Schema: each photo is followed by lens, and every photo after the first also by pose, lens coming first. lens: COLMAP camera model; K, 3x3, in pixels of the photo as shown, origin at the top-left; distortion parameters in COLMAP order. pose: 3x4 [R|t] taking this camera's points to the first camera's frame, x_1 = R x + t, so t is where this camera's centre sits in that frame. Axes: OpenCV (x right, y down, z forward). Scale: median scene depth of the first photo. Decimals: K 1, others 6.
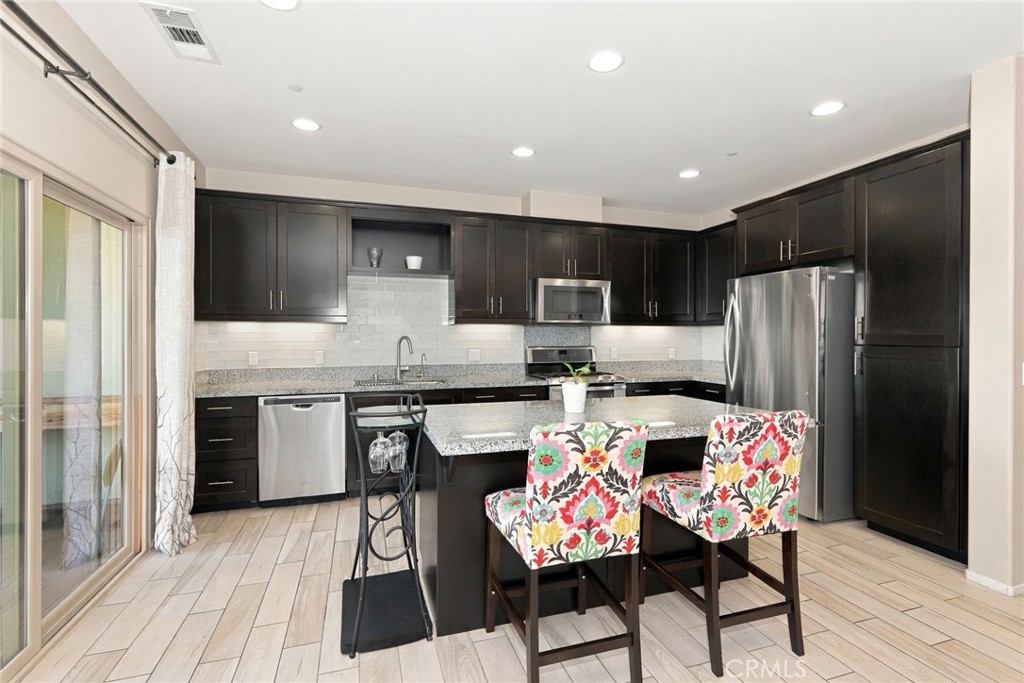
lens RADIAL K [[472.9, 0, 506.7], [0, 472.9, 338.4], [0, 0, 1]] dist [0.014737, -0.002354]
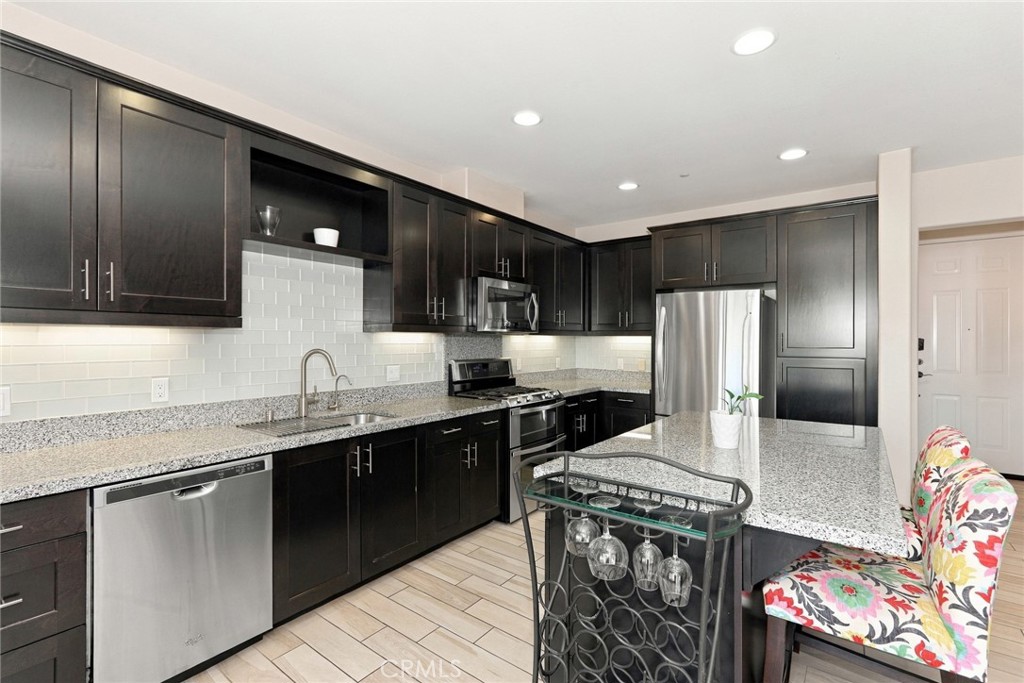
lens RADIAL K [[472.9, 0, 512.9], [0, 472.9, 341.0], [0, 0, 1]] dist [0.014737, -0.002354]
pose [[0.810570, 0.002283, 0.585638, -0.385518], [-0.002862, 0.999996, 0.000063, -0.017398], [-0.585635, -0.001727, 0.810573, 0.320124]]
